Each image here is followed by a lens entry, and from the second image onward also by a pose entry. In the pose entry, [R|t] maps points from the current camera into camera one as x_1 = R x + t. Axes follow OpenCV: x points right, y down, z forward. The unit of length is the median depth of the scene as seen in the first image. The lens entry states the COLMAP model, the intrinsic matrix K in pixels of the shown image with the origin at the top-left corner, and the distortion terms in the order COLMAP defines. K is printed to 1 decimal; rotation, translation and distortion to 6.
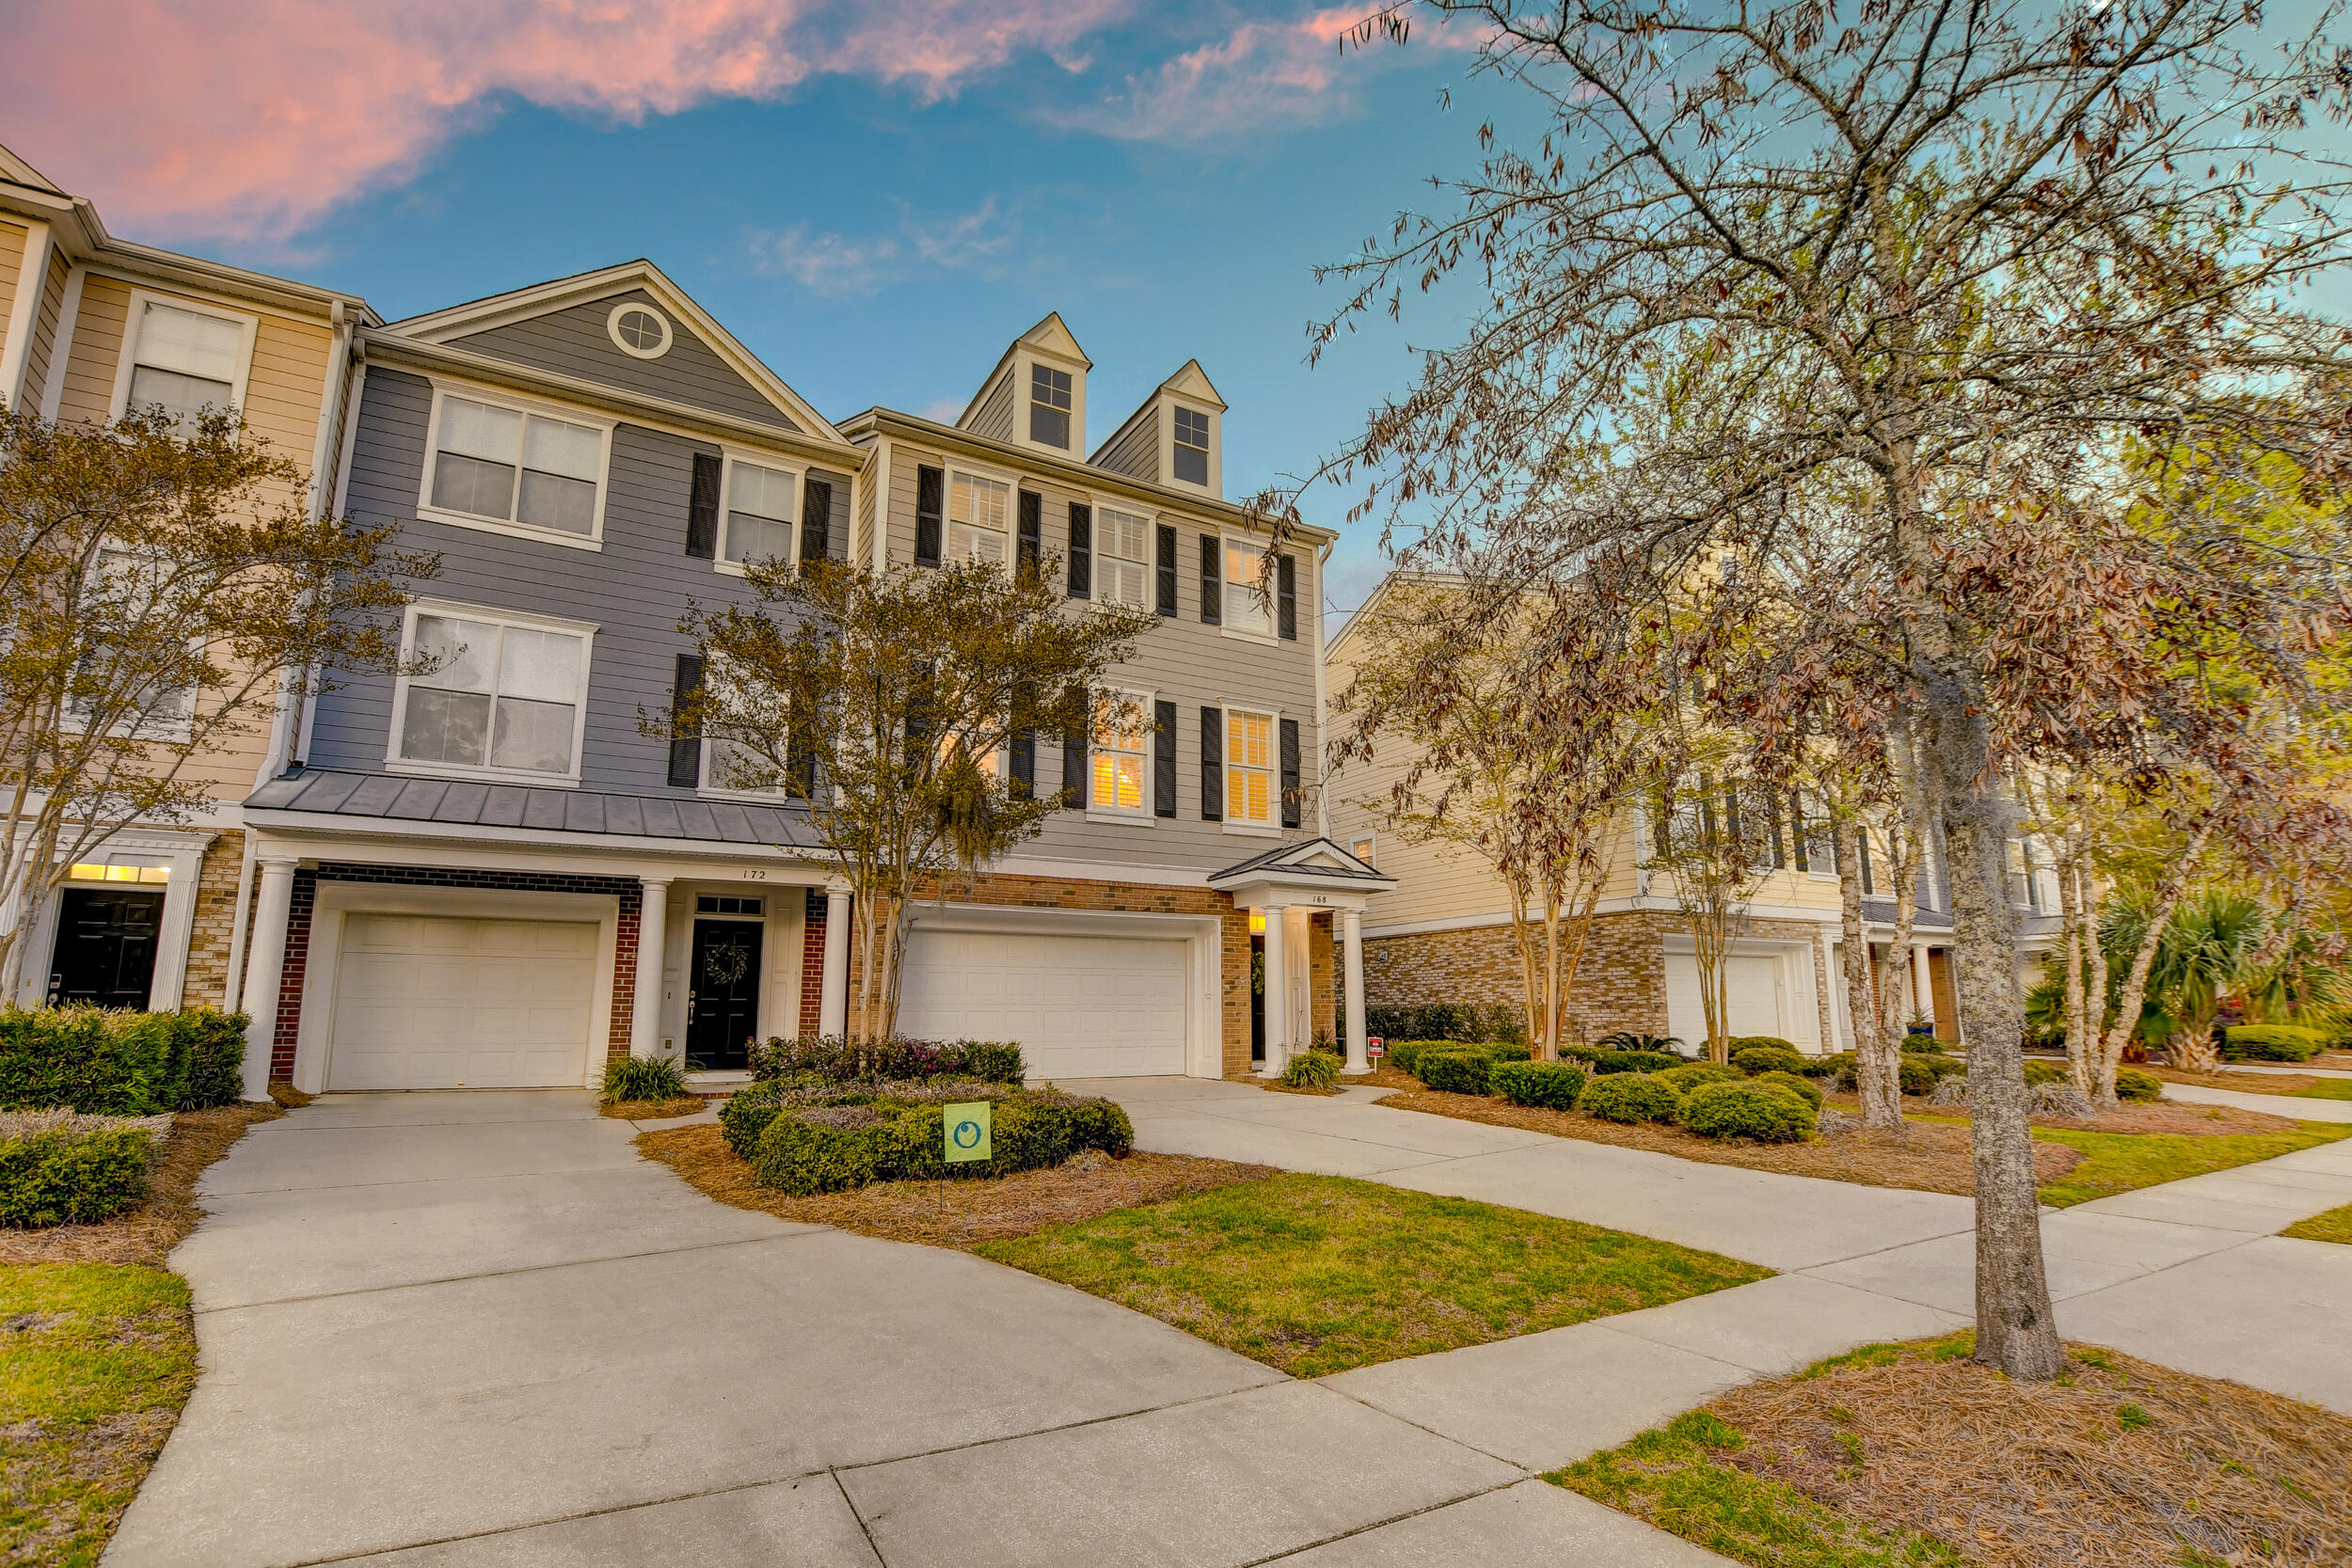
lens RADIAL K [[1076.2, 0, 1173.0], [0, 1076.2, 818.4], [0, 0, 1]] dist [-0.030351, -0.000153]
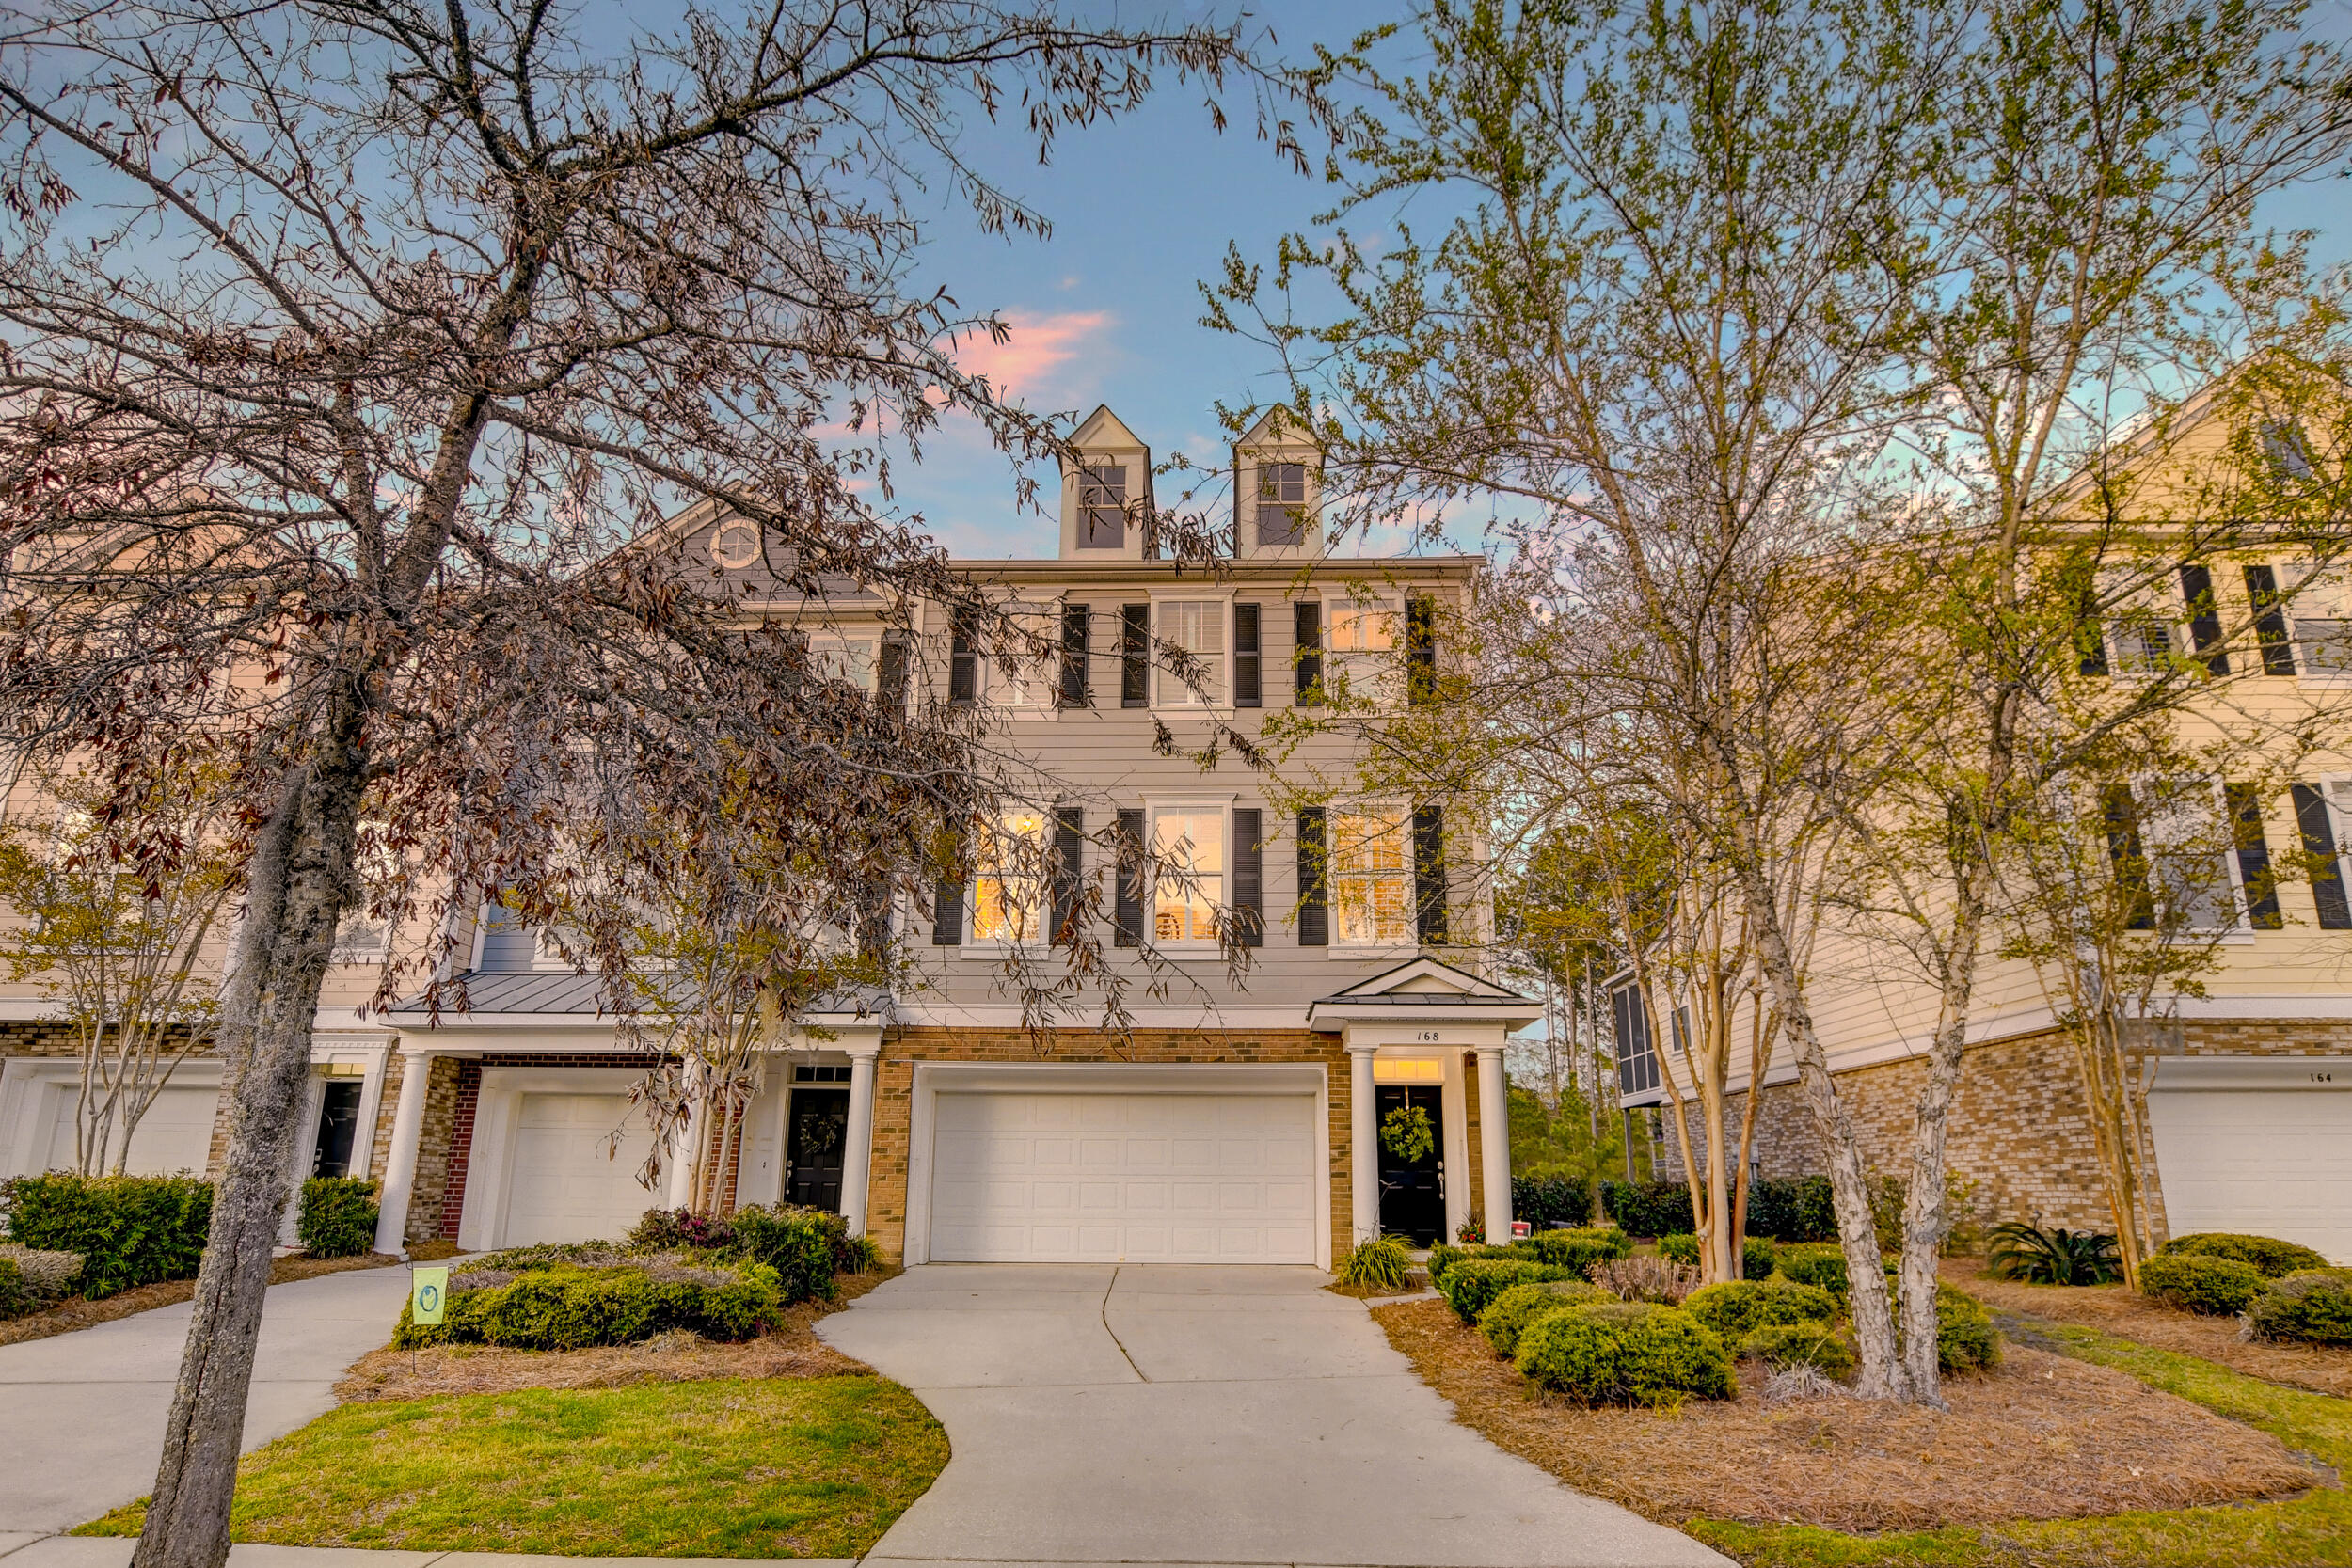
lens RADIAL K [[1275.1, 0, 1183.8], [0, 1275.1, 827.1], [0, 0, 1]] dist [-0.021370, 0.000661]
pose [[0.851193, -0.134288, -0.507383, 0.472742], [0.085567, 0.989286, -0.118284, 0.020410], [0.517831, 0.057267, 0.853564, 0.128920]]
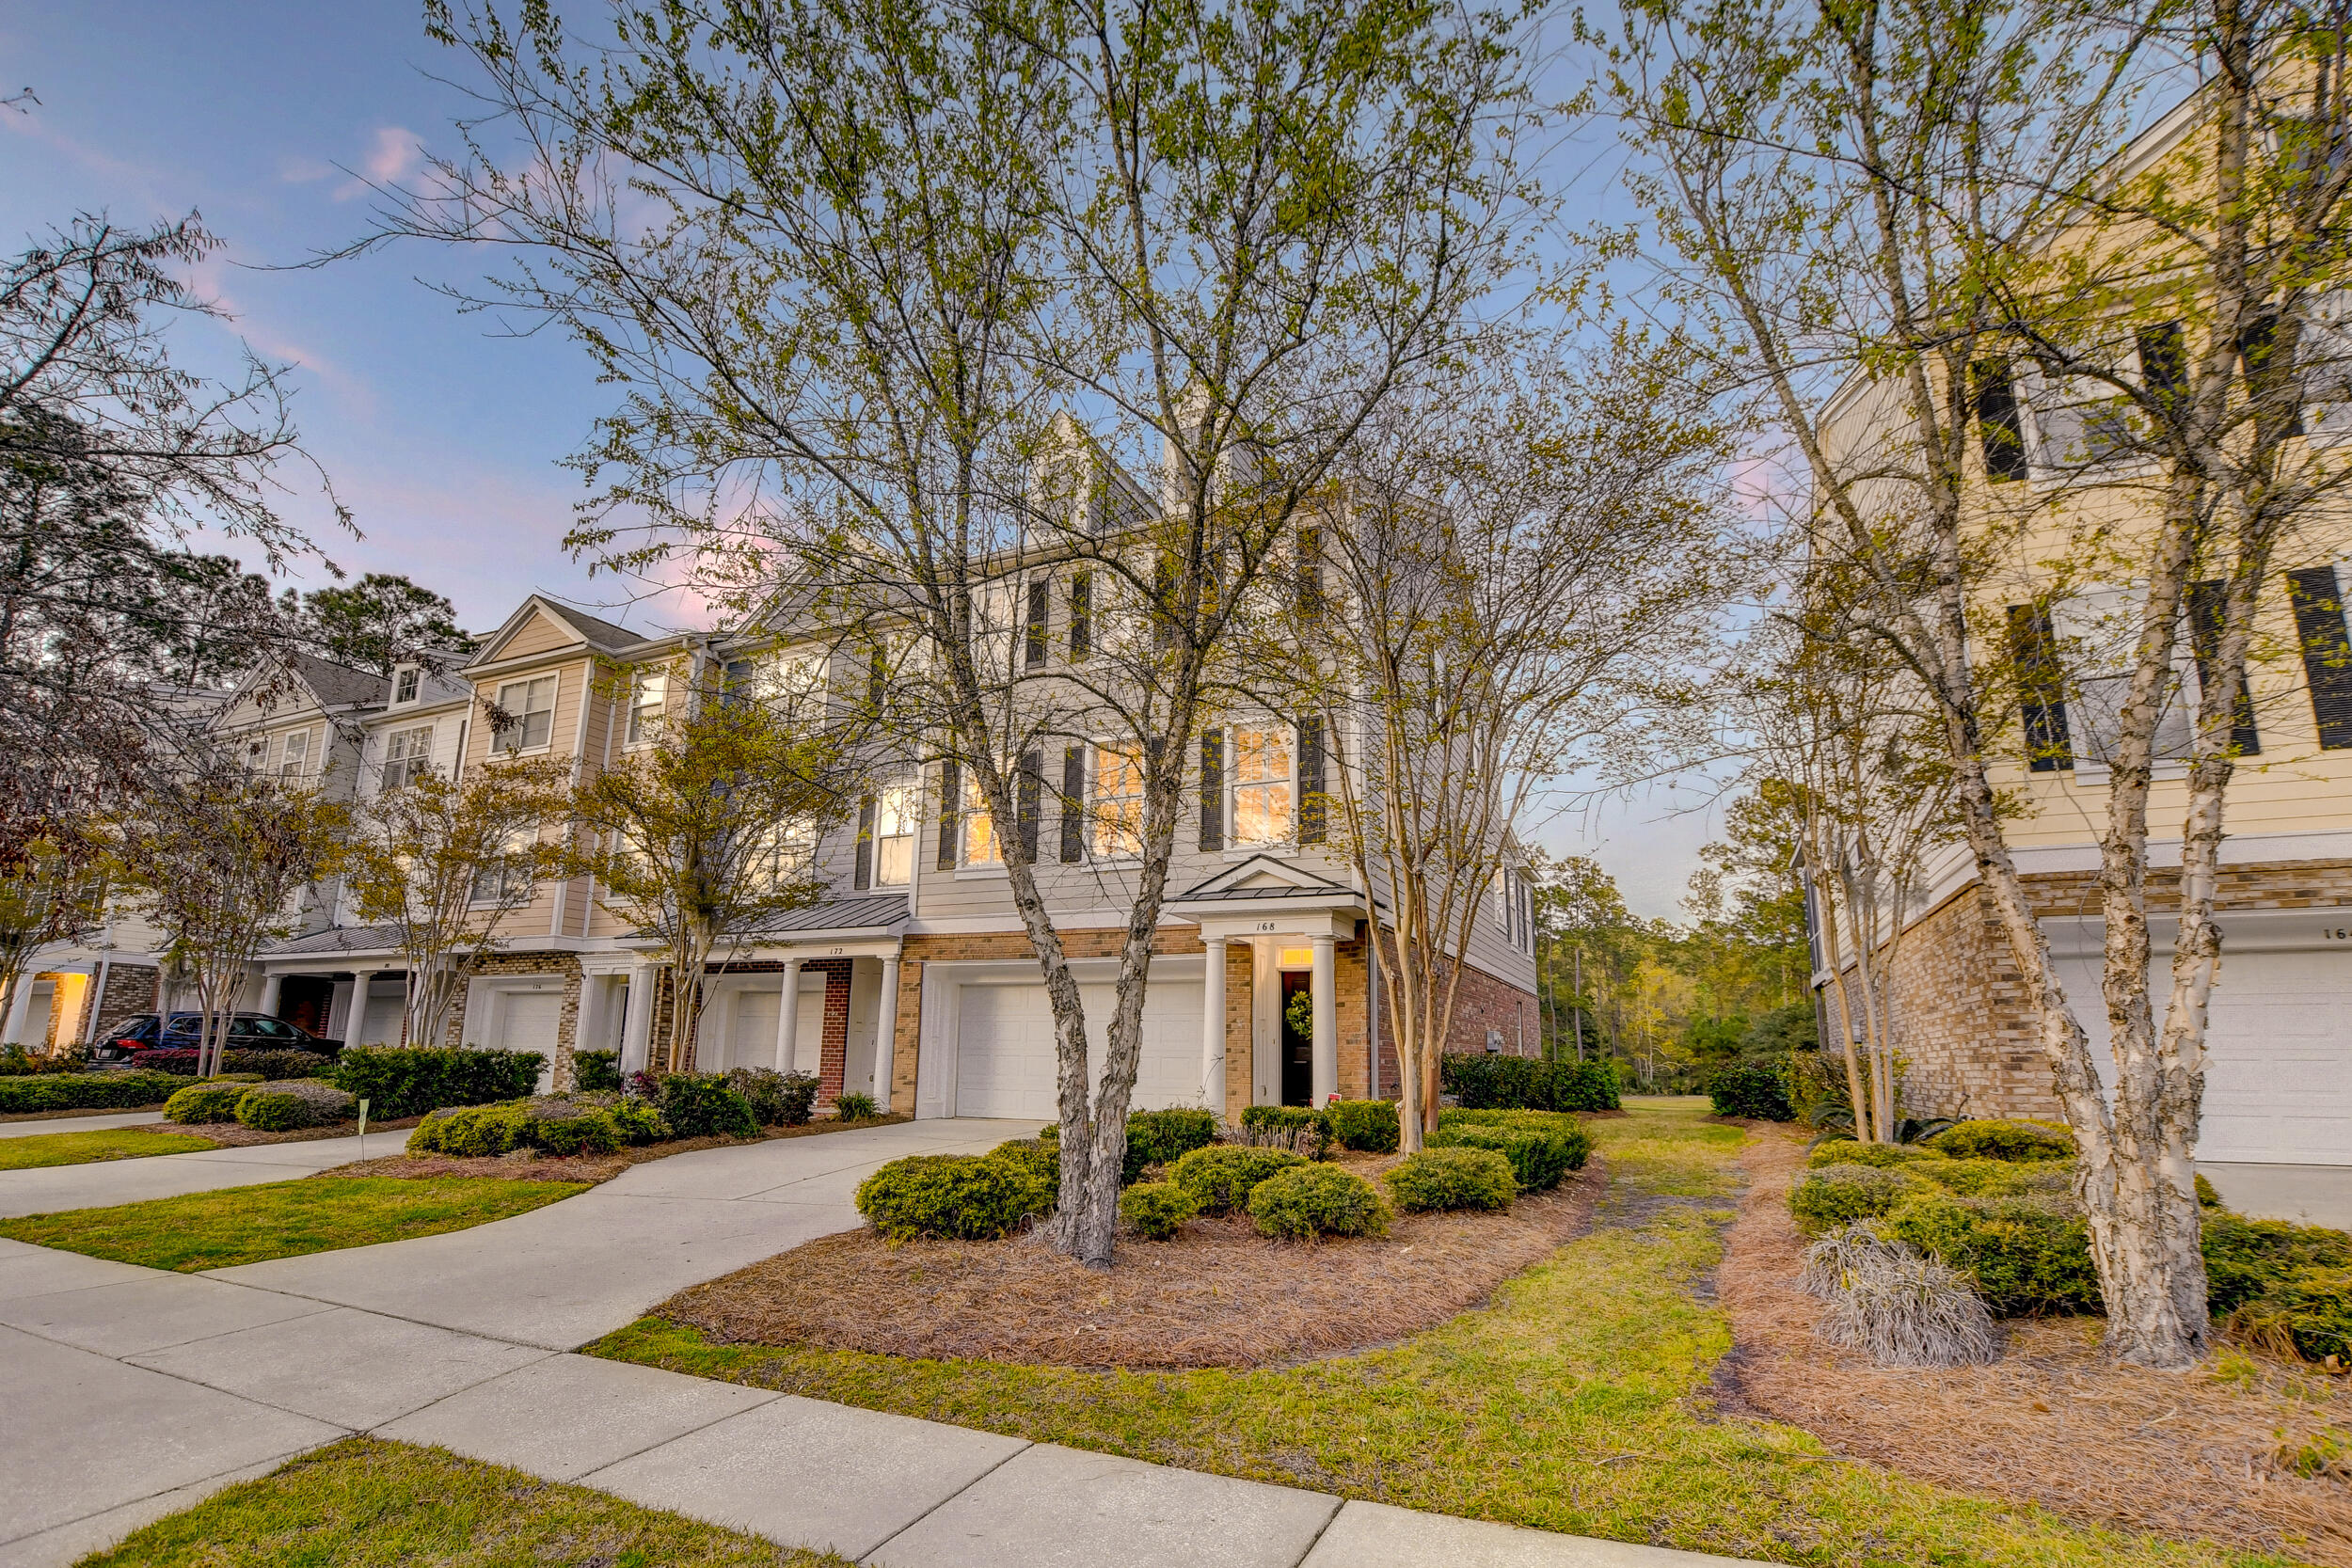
lens RADIAL K [[1076.2, 0, 1173.0], [0, 1076.2, 818.4], [0, 0, 1]] dist [-0.030351, -0.000153]
pose [[0.566543, -0.166706, -0.806993, 0.799760], [0.130557, 0.985112, -0.111845, 0.077247], [0.813624, -0.041994, 0.579873, 0.459310]]
